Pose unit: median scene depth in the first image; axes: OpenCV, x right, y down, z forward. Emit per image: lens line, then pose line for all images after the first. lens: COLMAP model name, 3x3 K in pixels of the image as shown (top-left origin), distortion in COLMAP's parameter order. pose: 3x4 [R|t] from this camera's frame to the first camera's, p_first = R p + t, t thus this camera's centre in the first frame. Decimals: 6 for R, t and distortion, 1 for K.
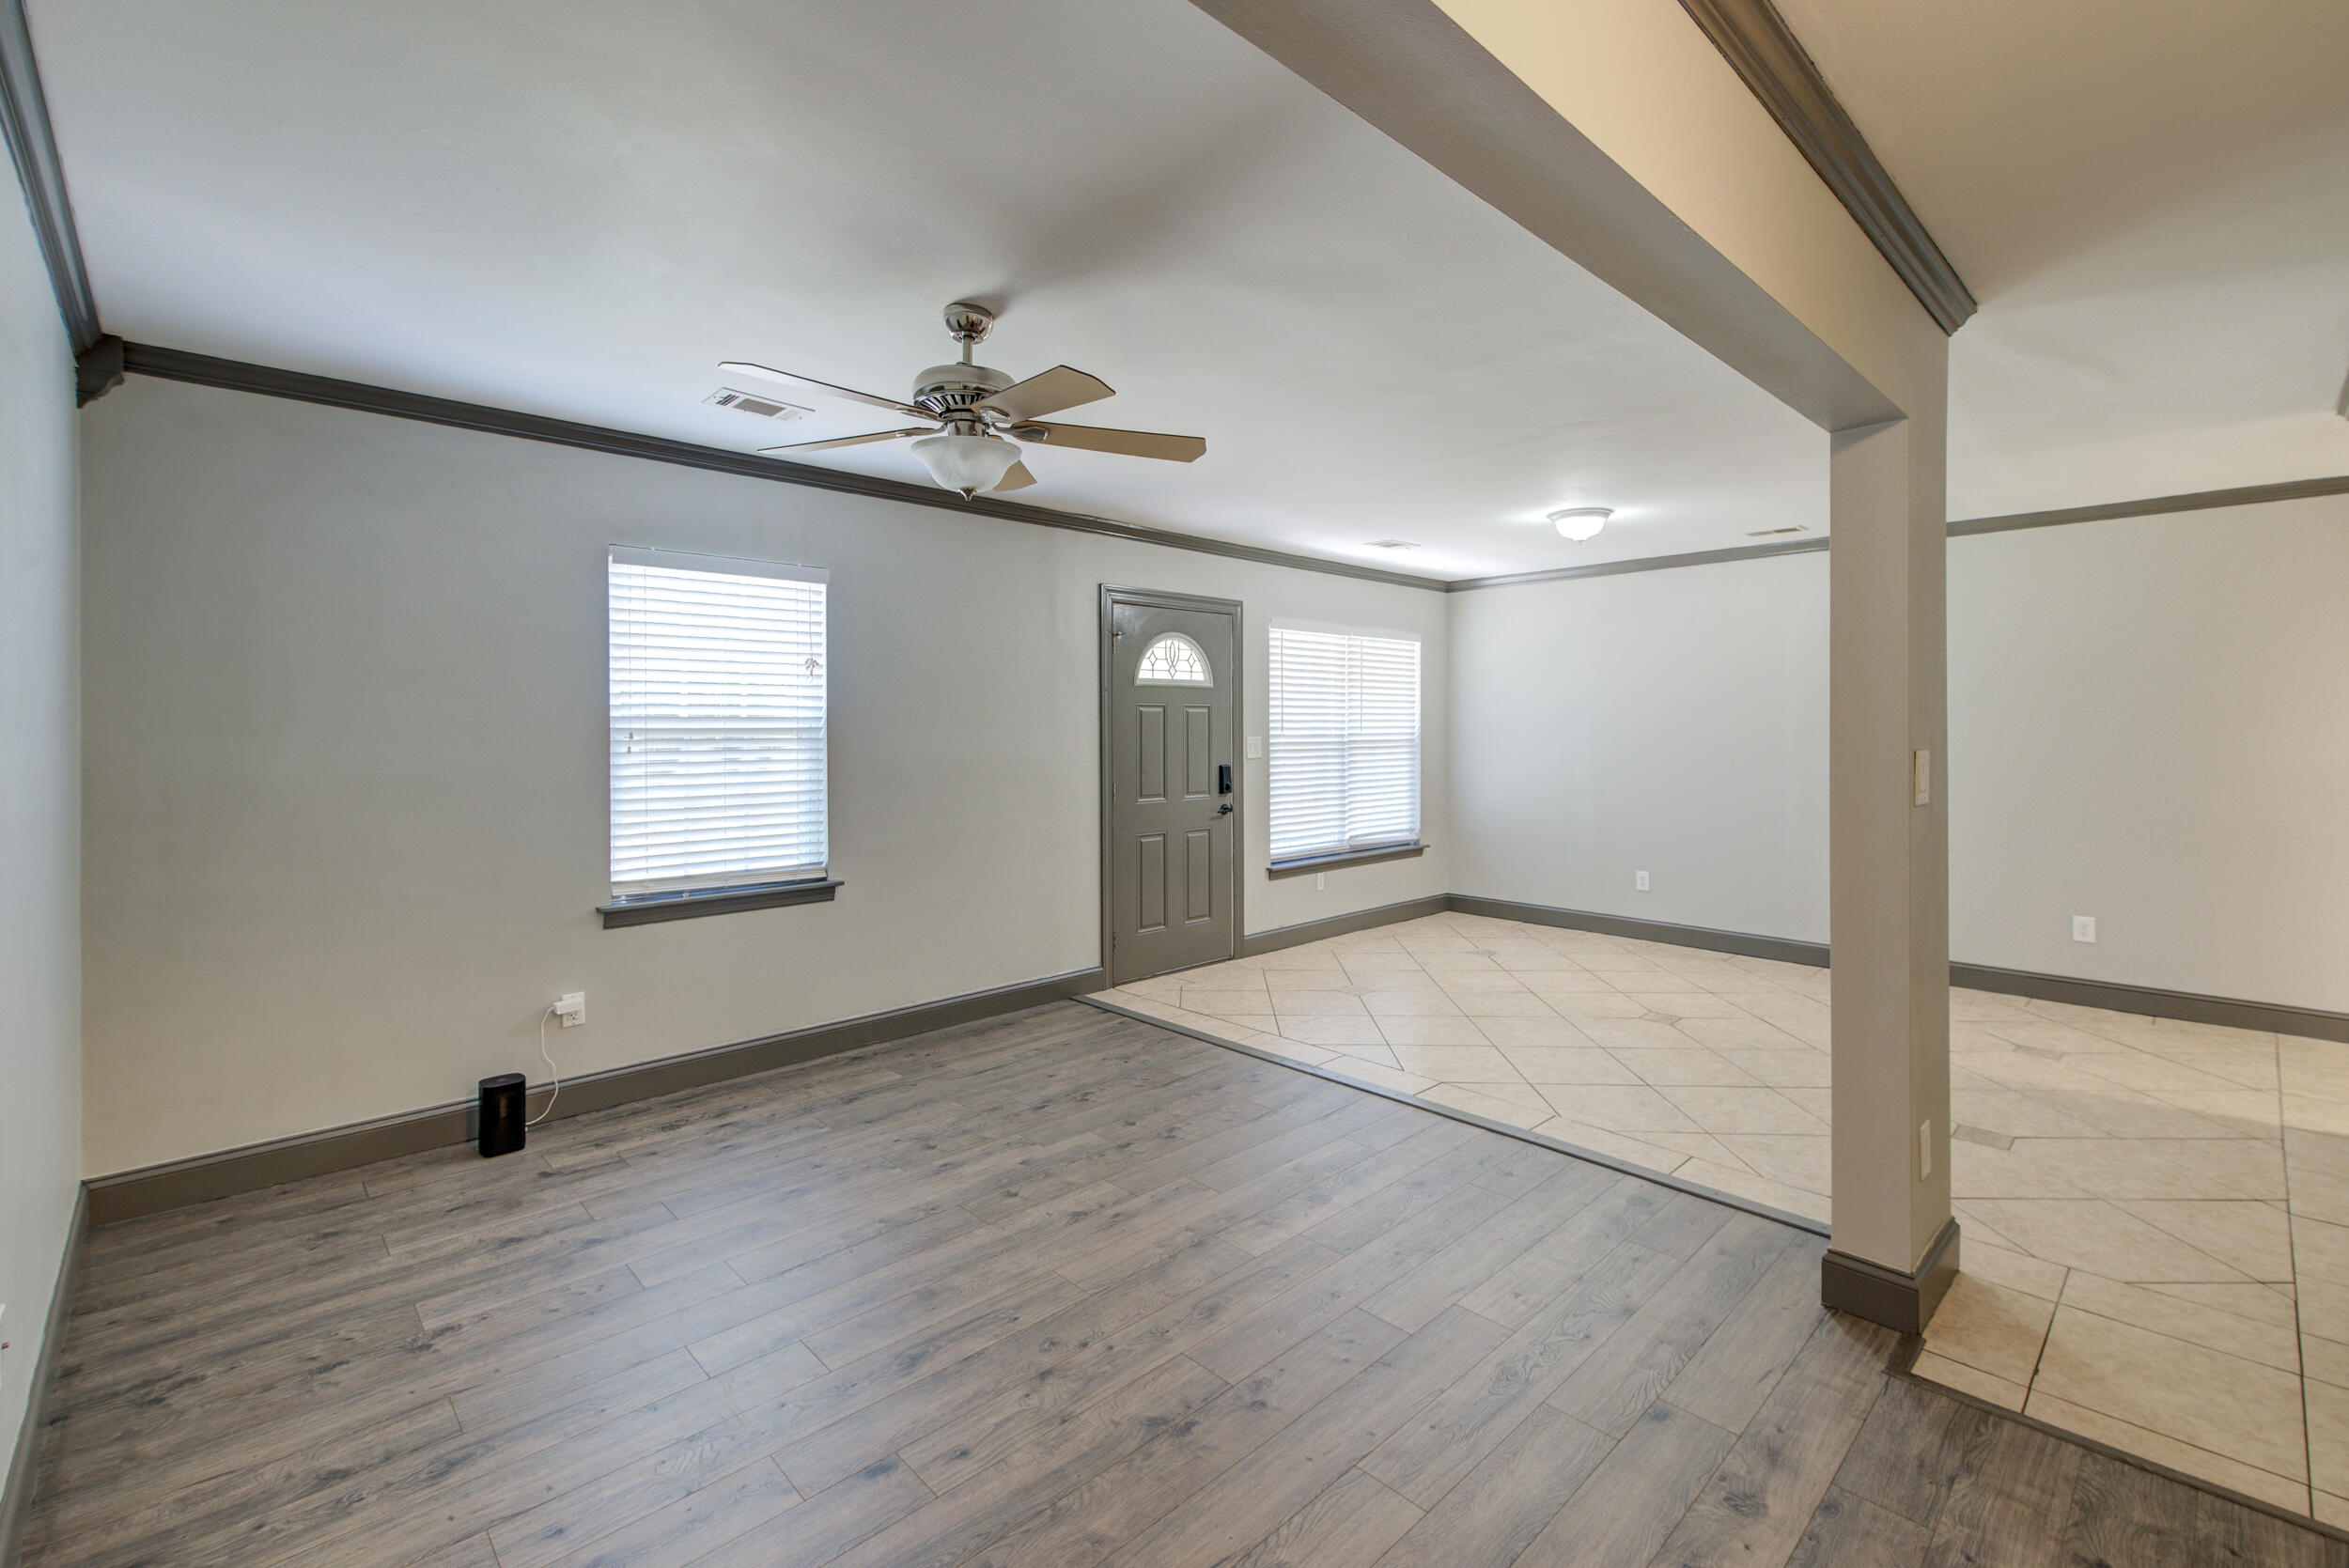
lens RADIAL K [[957.6, 0, 1176.3], [0, 957.6, 715.8], [0, 0, 1]] dist [0.012787, -0.000727]
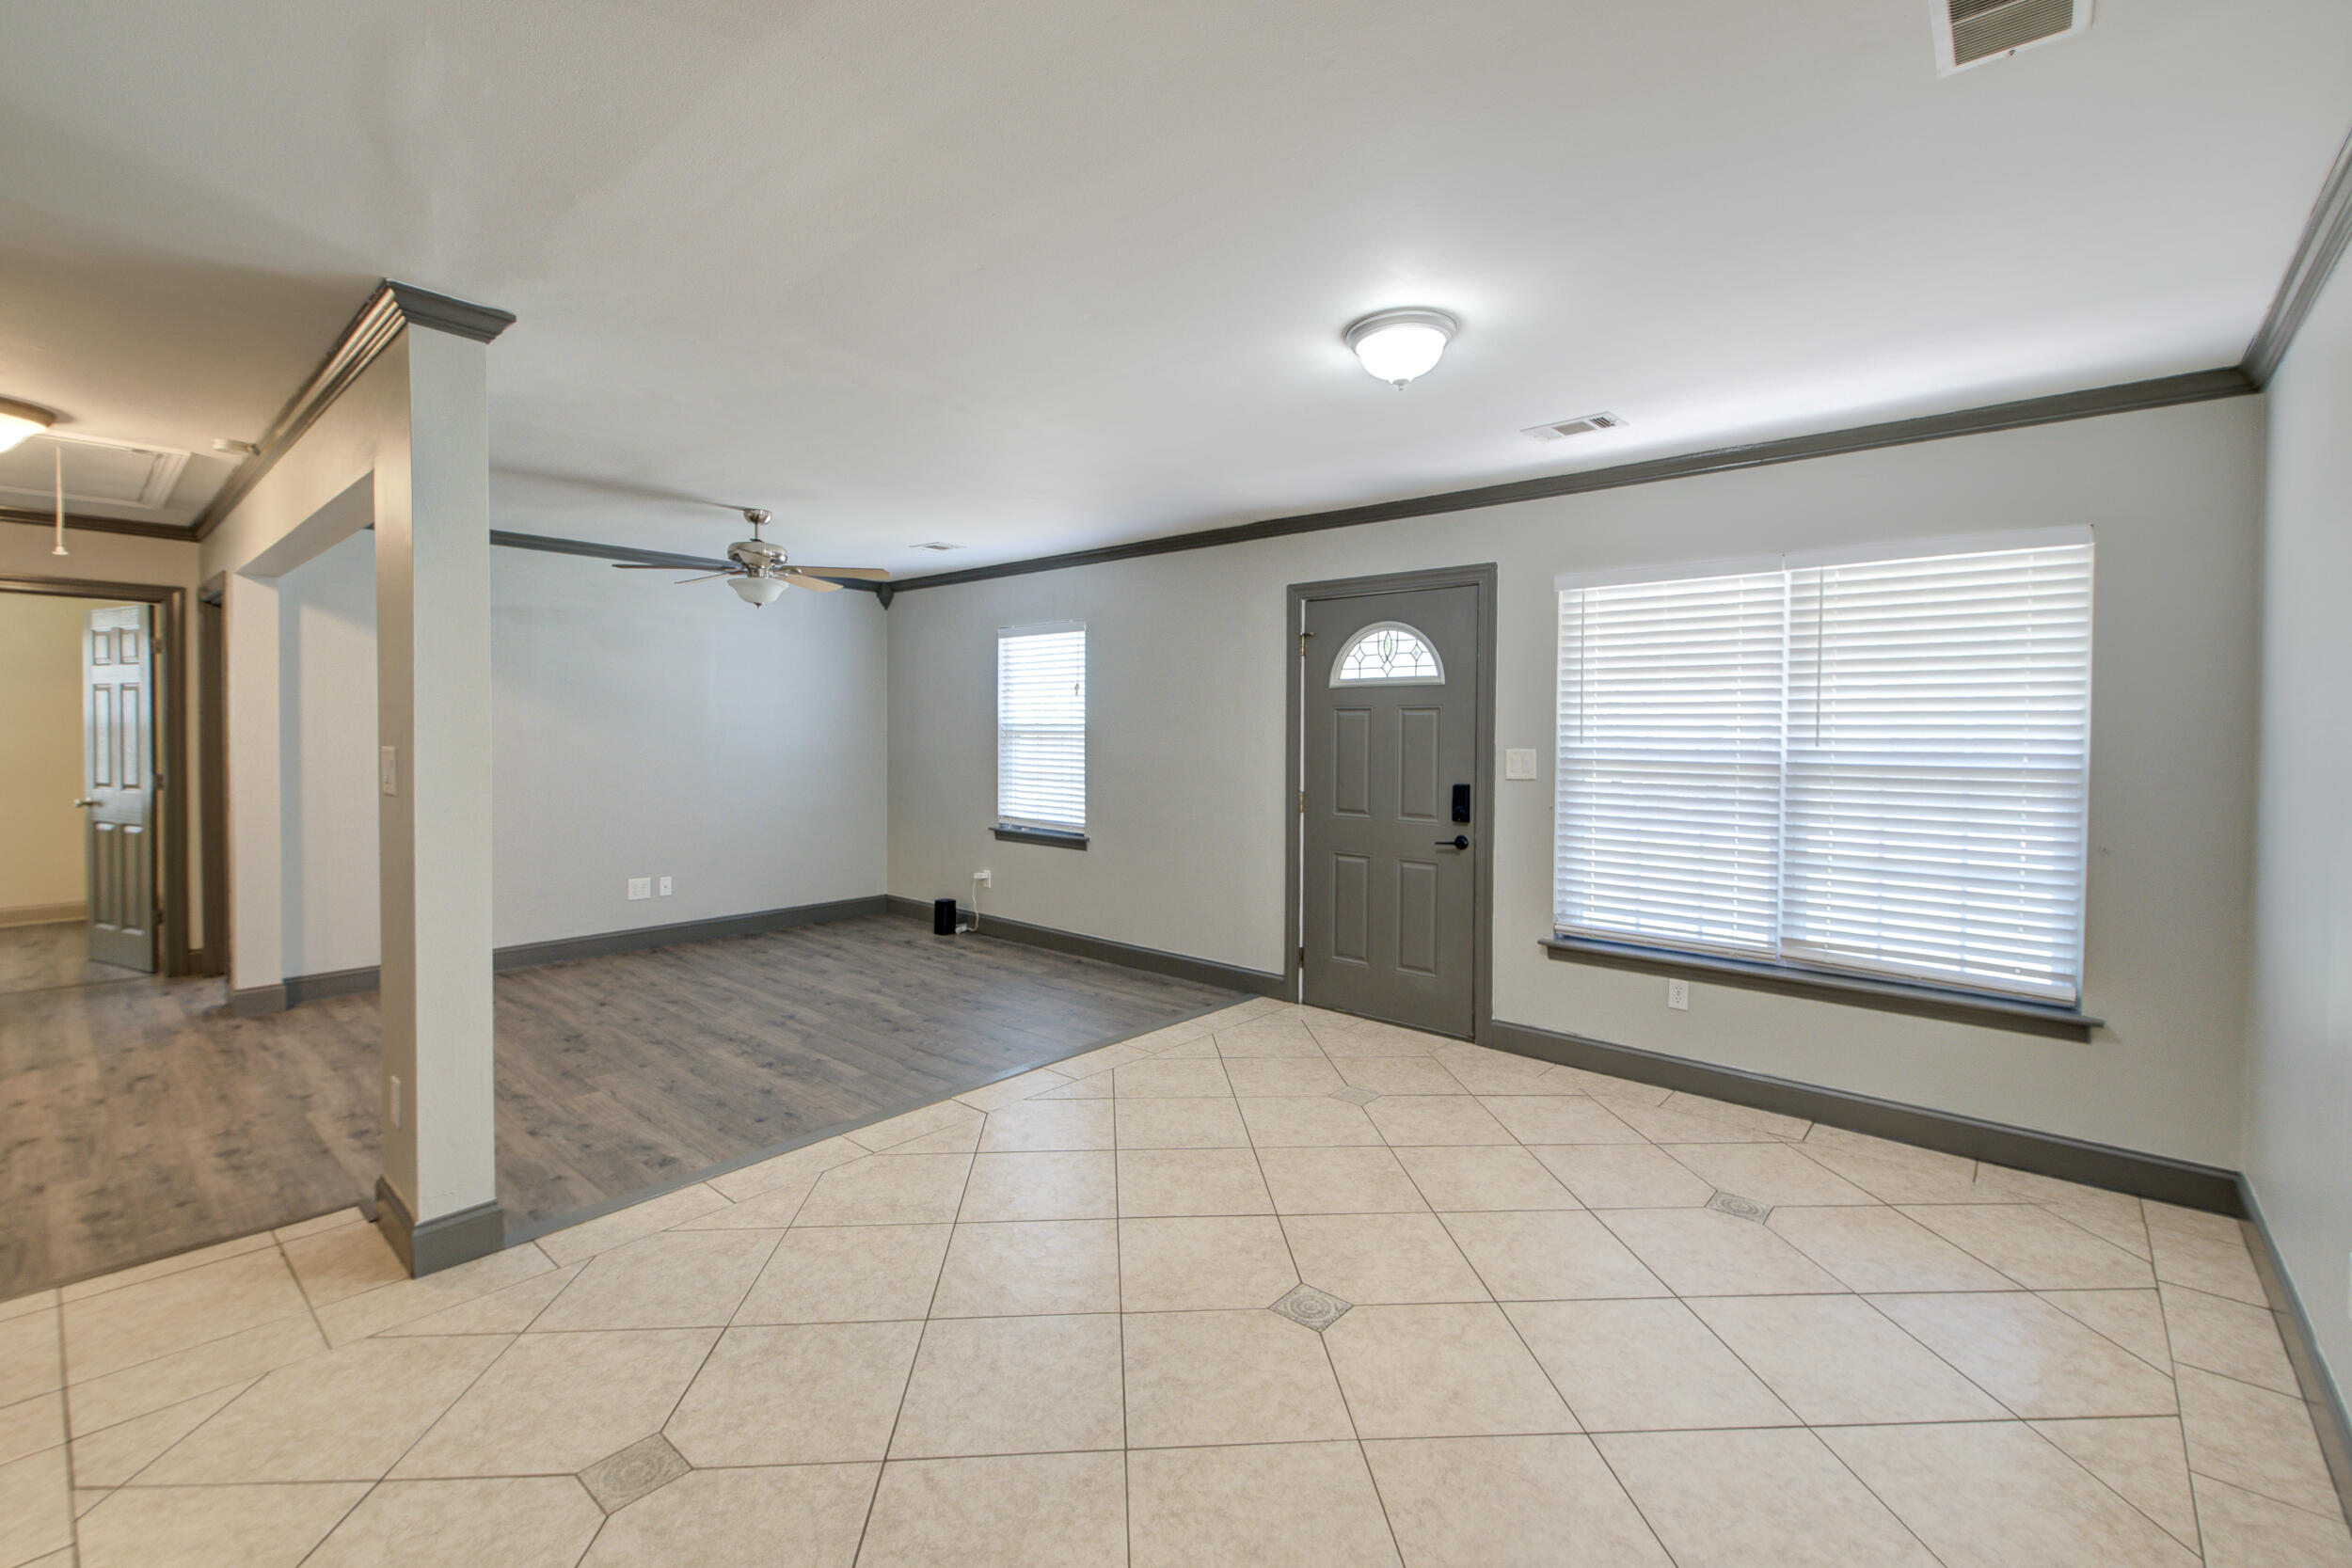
lens RADIAL K [[985.5, 0, 1227.4], [0, 985.5, 755.6], [0, 0, 1]] dist [0.007339, -0.000583]
pose [[0.148864, 0.027067, -0.988487, 0.975644], [0.002029, 0.999615, 0.027677, 0.007524], [0.988856, -0.006126, 0.148752, 0.853112]]
